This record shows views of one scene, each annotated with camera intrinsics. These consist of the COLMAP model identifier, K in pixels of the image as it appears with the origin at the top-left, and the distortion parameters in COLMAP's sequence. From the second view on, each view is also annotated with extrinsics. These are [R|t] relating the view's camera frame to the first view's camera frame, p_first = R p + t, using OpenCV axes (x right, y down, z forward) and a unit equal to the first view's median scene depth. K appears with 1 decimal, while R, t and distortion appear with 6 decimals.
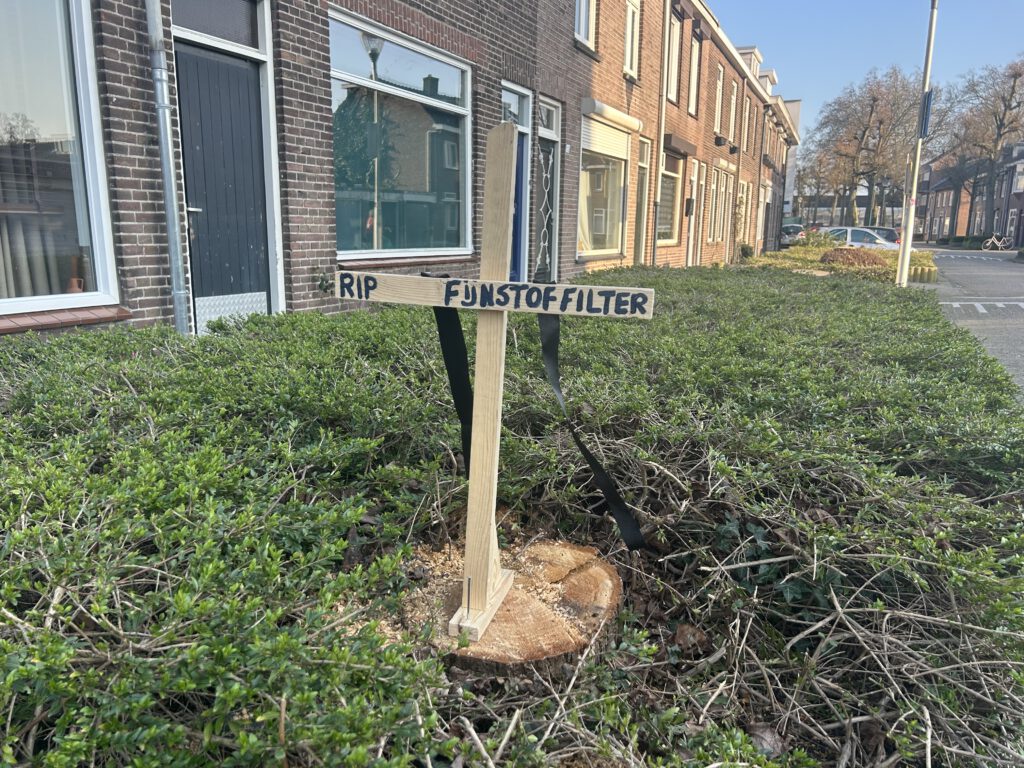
lens RADIAL K [[772.4, 0, 514.7], [0, 772.4, 386.9], [0, 0, 1]] dist [0.011774, -0.008078]
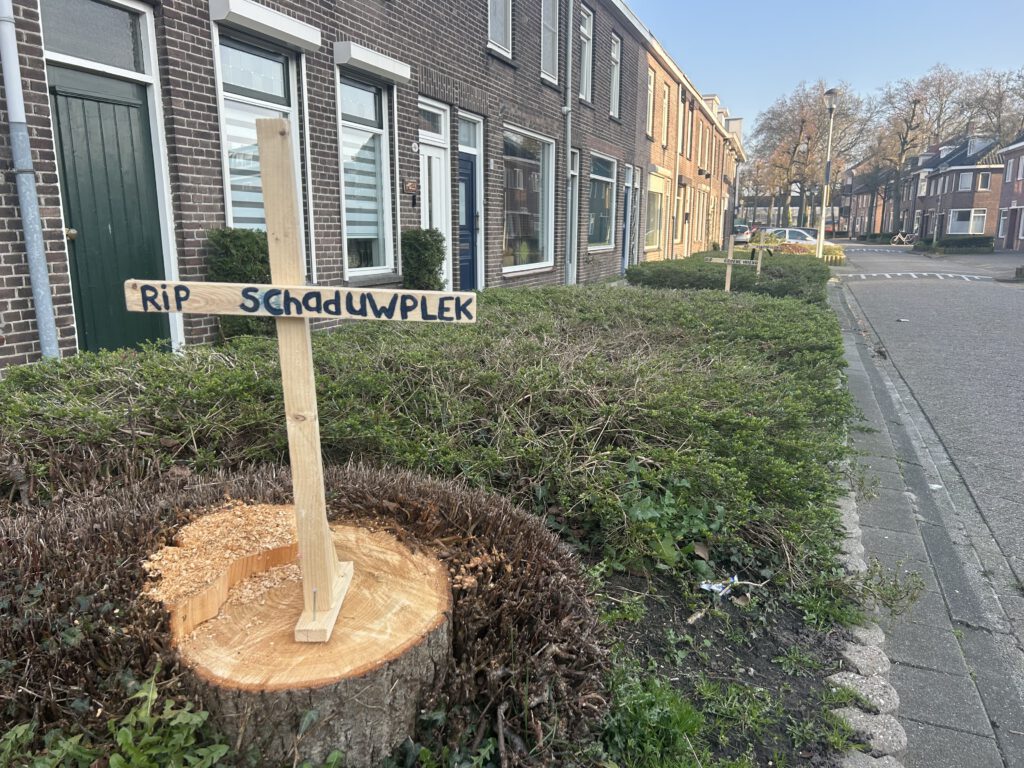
lens RADIAL K [[772.4, 0, 509.0], [0, 772.4, 386.4], [0, 0, 1]] dist [0.011774, -0.008078]
pose [[0.997735, -0.022855, 0.063258, -0.106249], [0.022881, 0.999738, 0.000308, 0.042749], [-0.063249, 0.001140, 0.997997, -0.234262]]
